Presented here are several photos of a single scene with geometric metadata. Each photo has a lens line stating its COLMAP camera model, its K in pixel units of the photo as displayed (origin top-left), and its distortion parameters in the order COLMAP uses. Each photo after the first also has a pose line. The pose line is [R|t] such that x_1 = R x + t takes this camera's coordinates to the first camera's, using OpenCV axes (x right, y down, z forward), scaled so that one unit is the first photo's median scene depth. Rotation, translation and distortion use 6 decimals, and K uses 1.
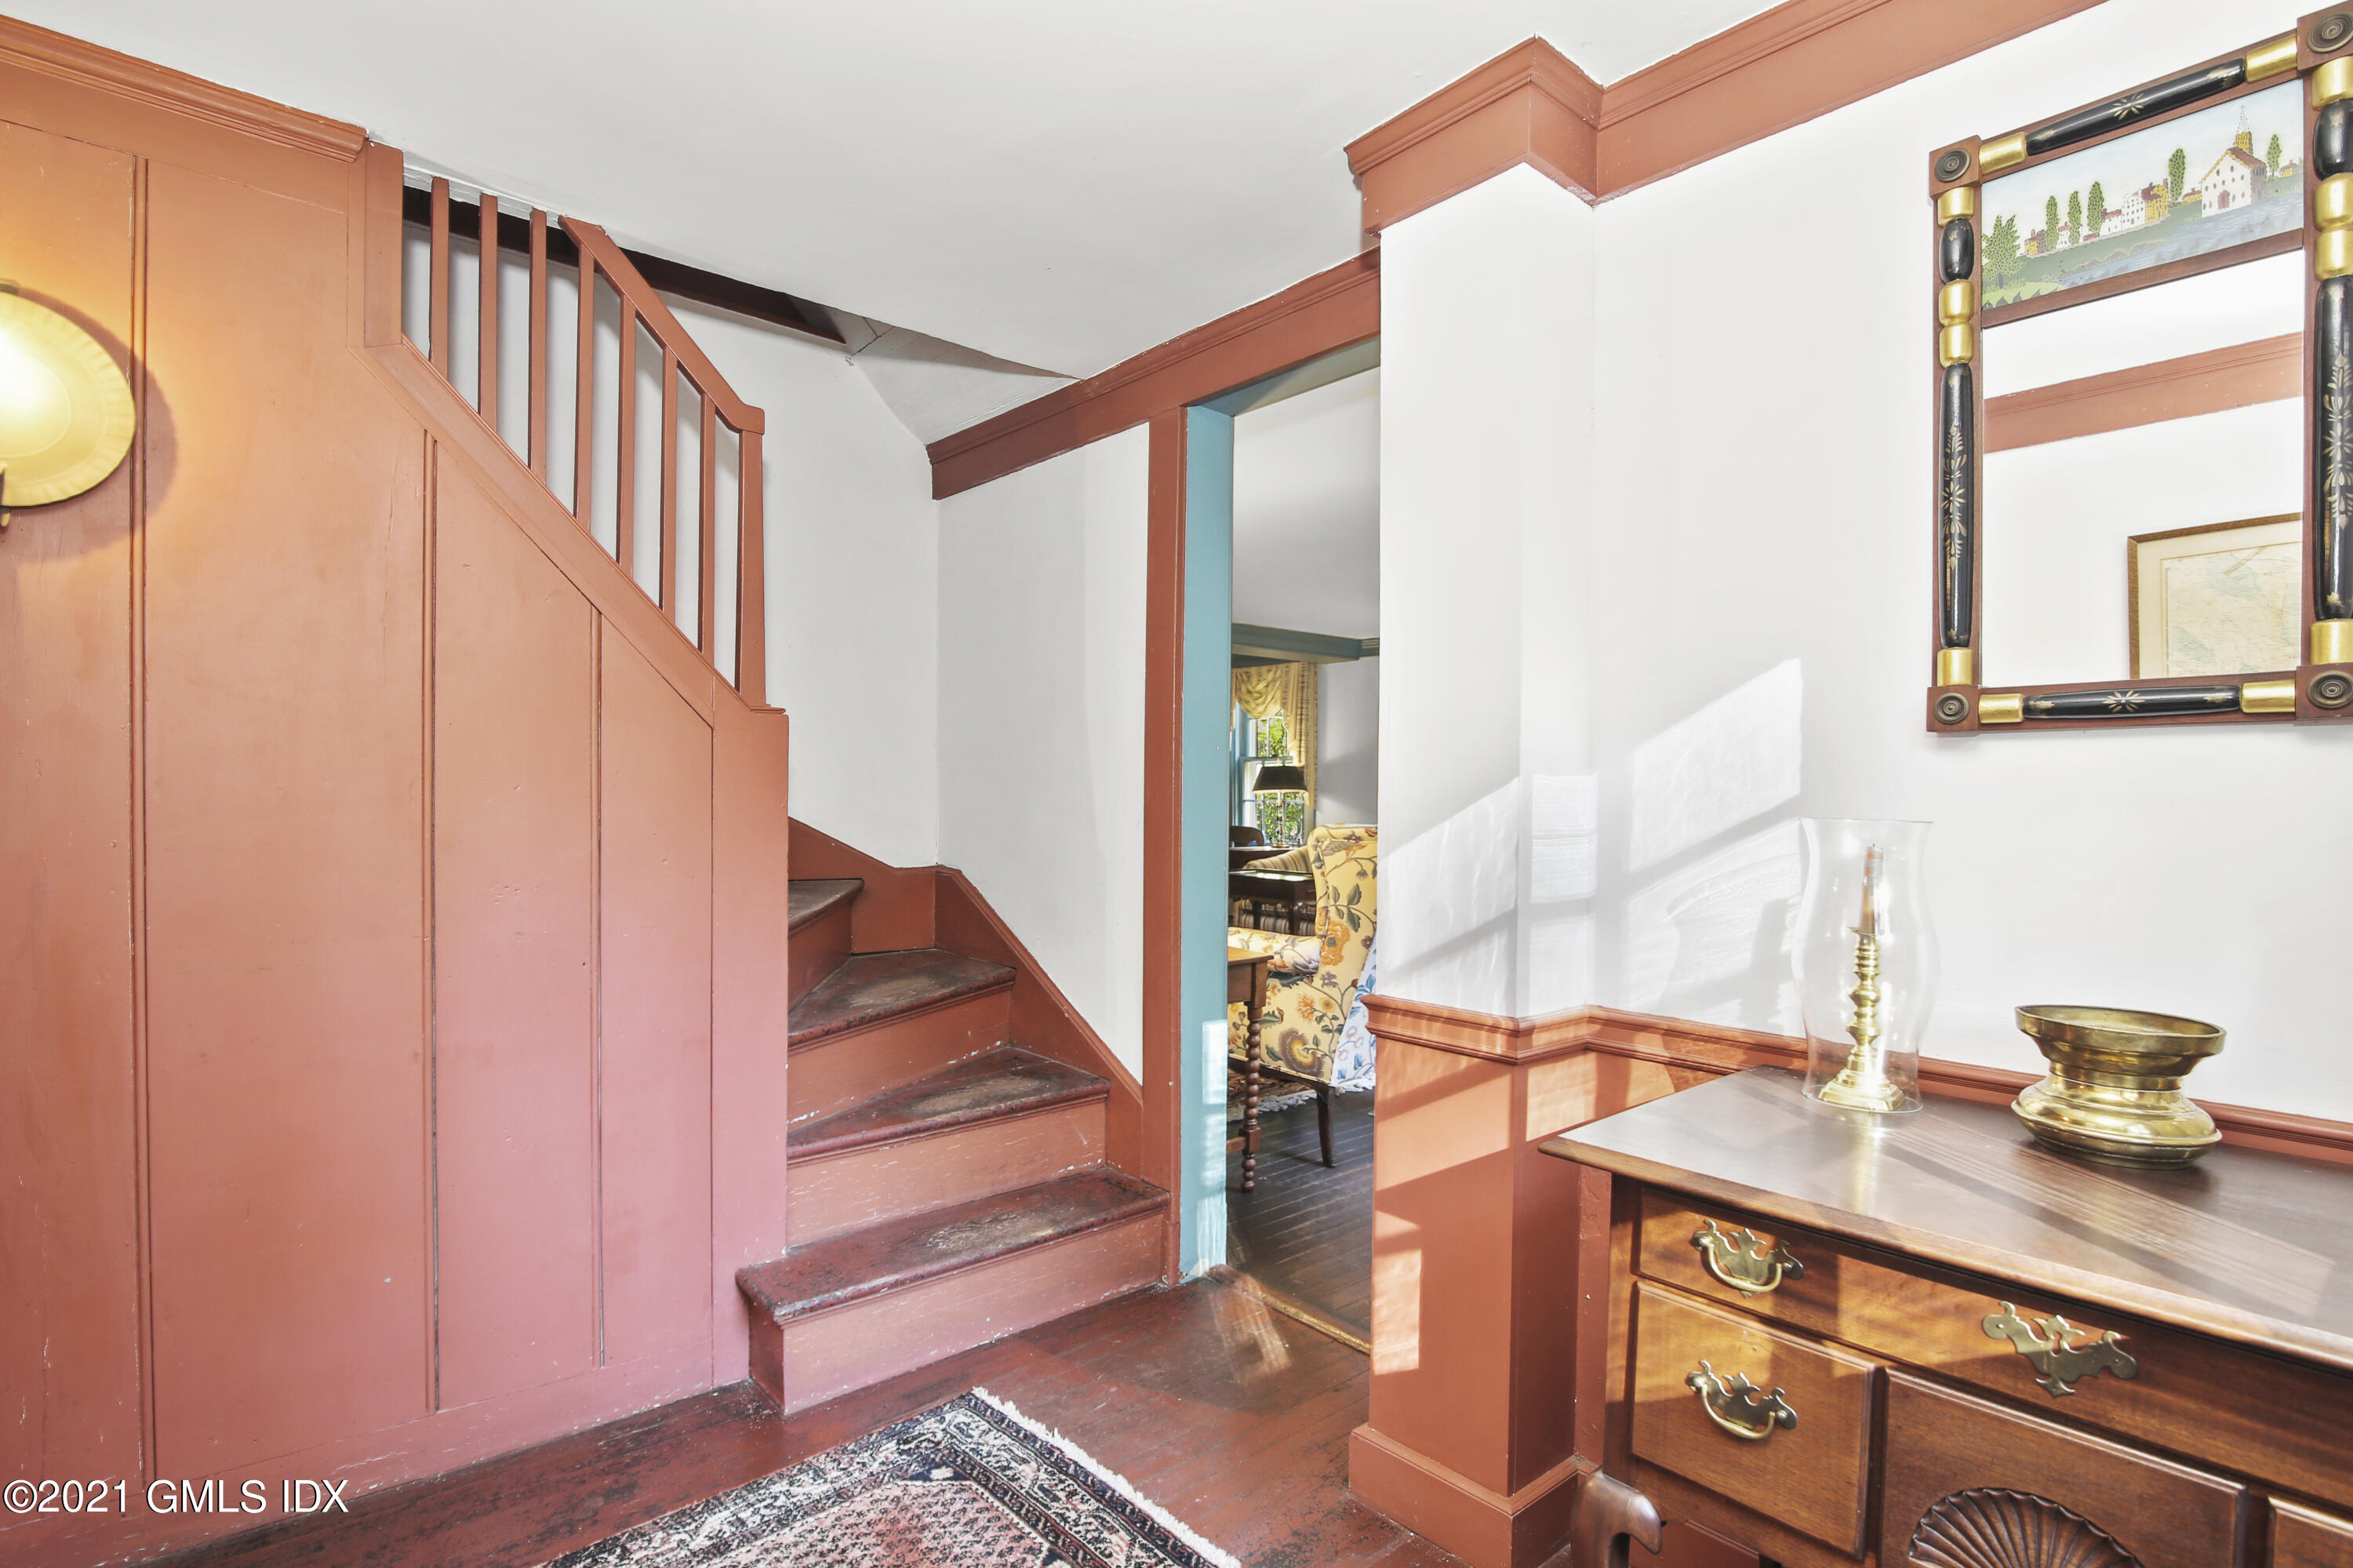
lens RADIAL K [[1145.2, 0, 1174.9], [0, 1145.2, 813.3], [0, 0, 1]] dist [-0.001762, 0.000278]
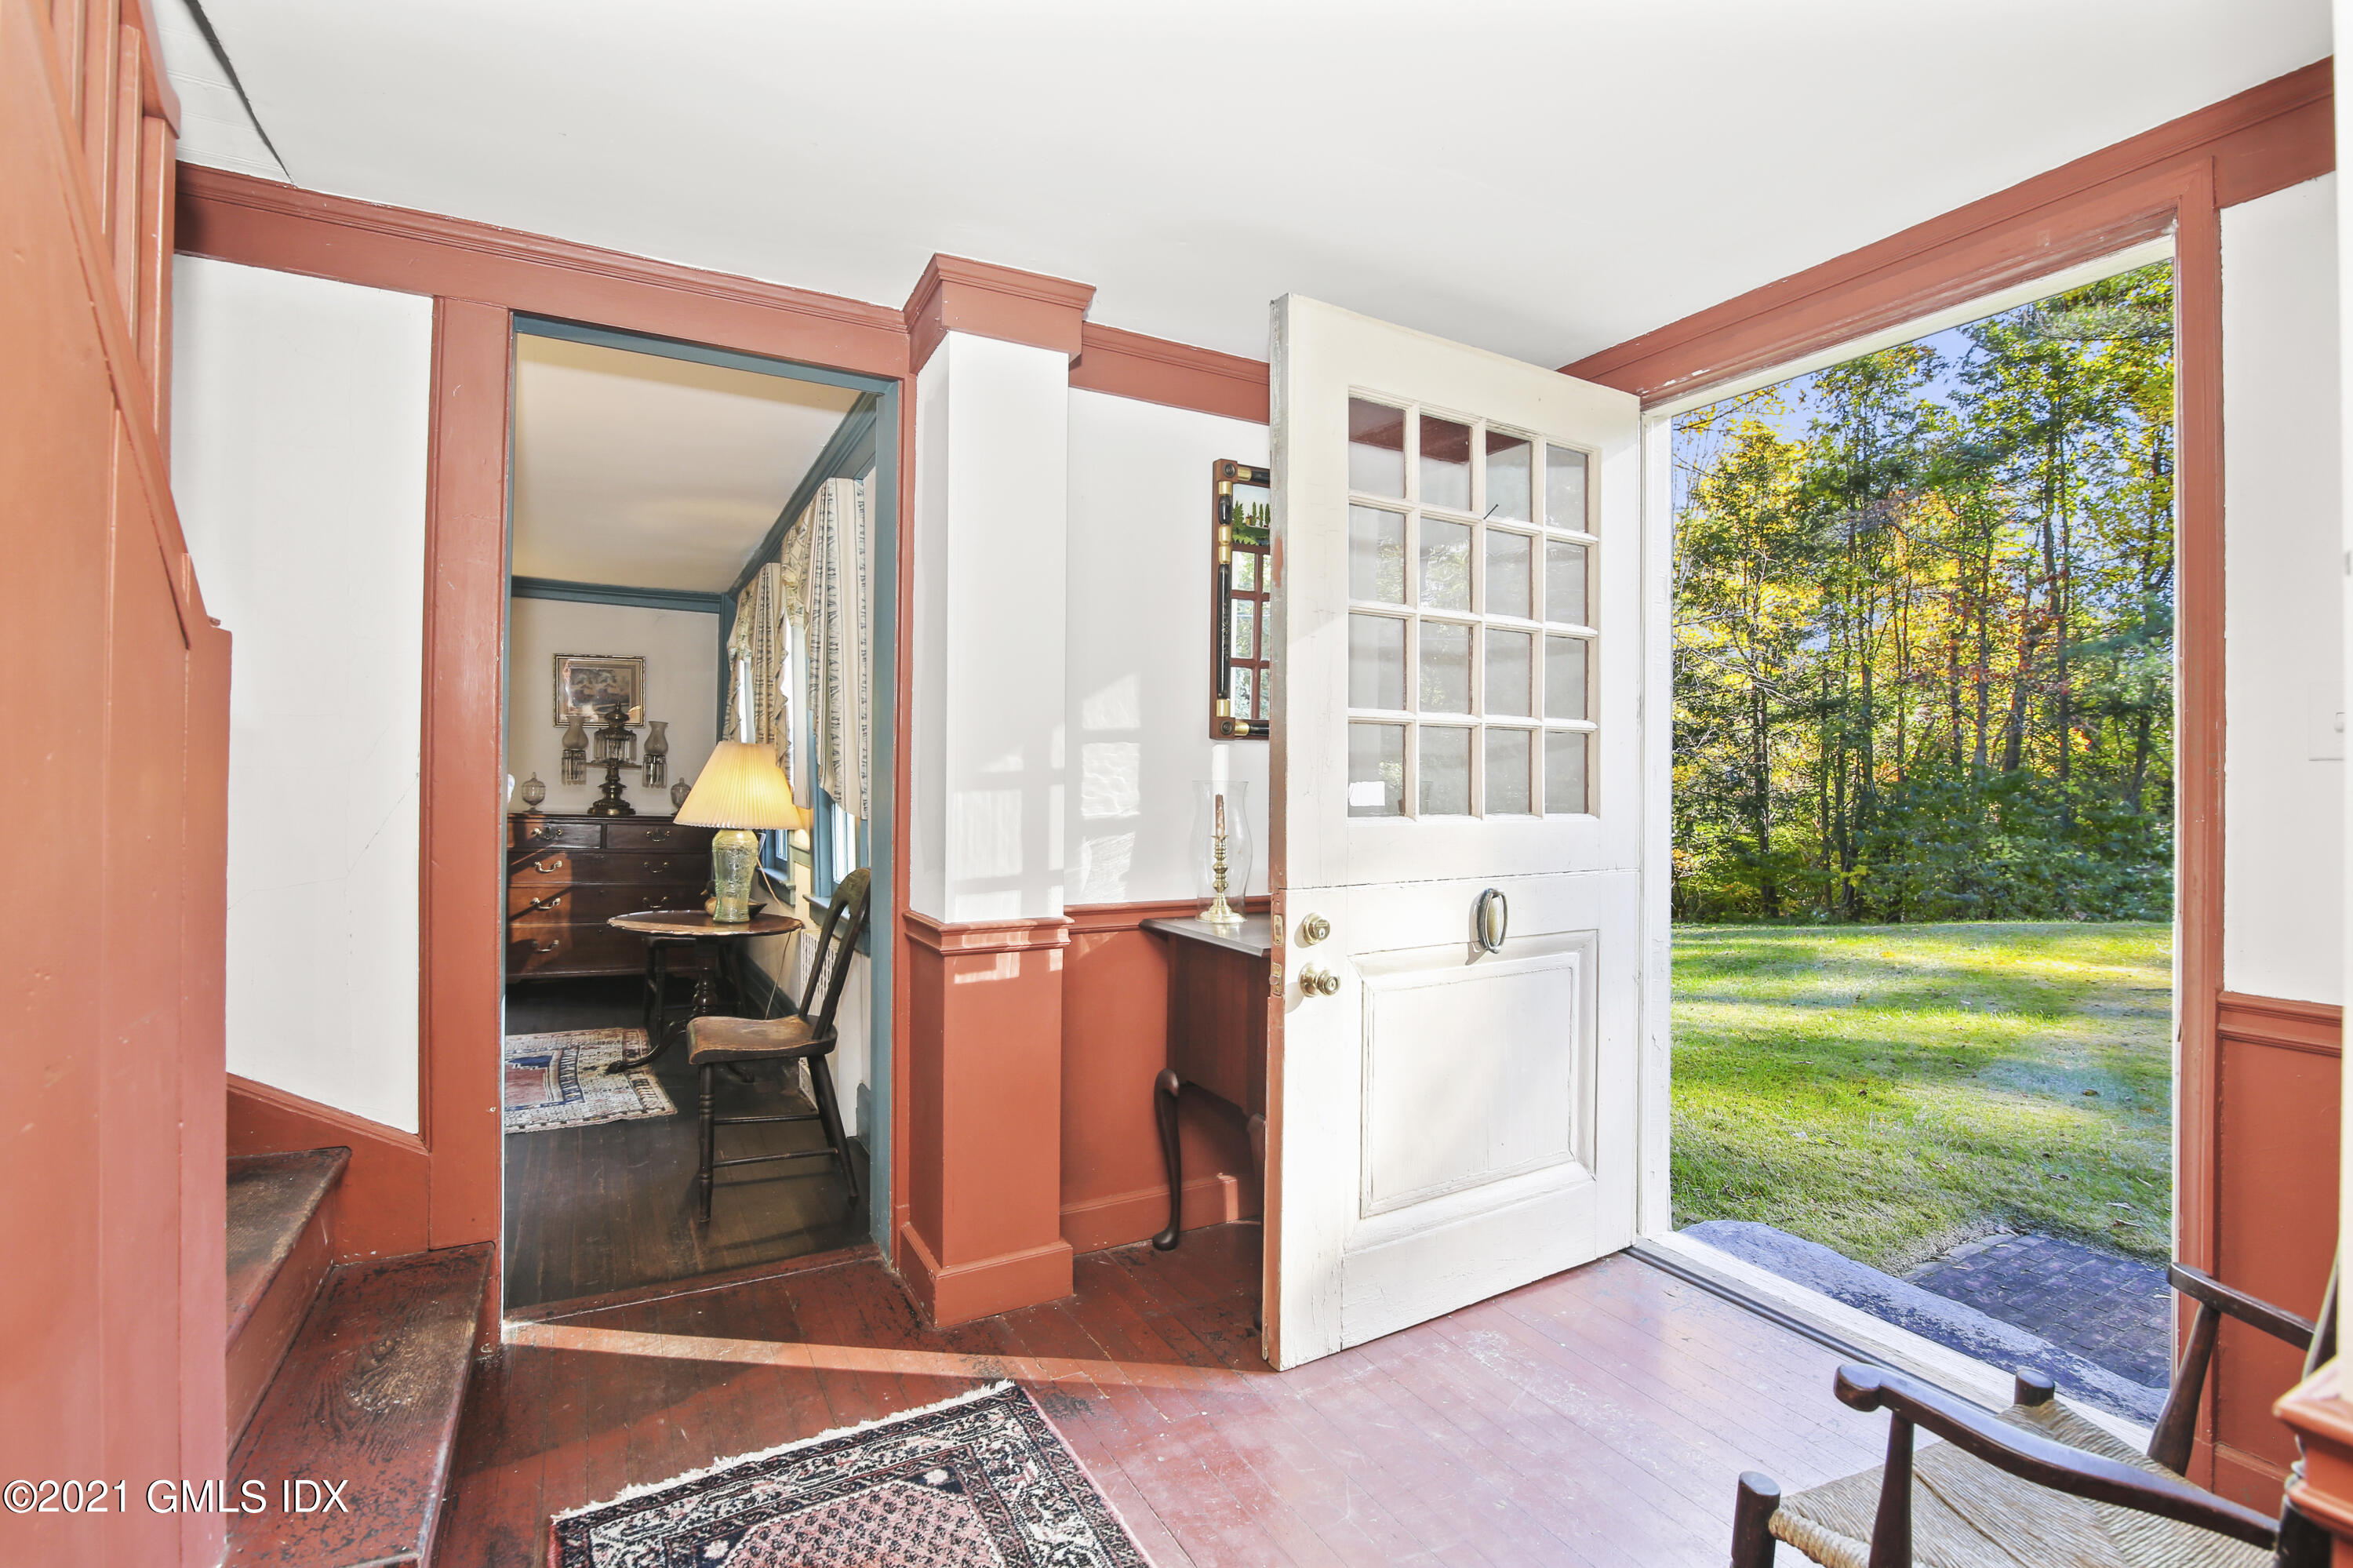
lens RADIAL K [[1066.8, 0, 1185.2], [0, 1066.8, 772.3], [0, 0, 1]] dist [-0.016642, 0.000087]
pose [[0.208341, 0.001196, 0.978055, -0.904022], [0.008937, 0.999955, -0.003127, -0.003446], [-0.978015, 0.009393, 0.208321, 0.481977]]
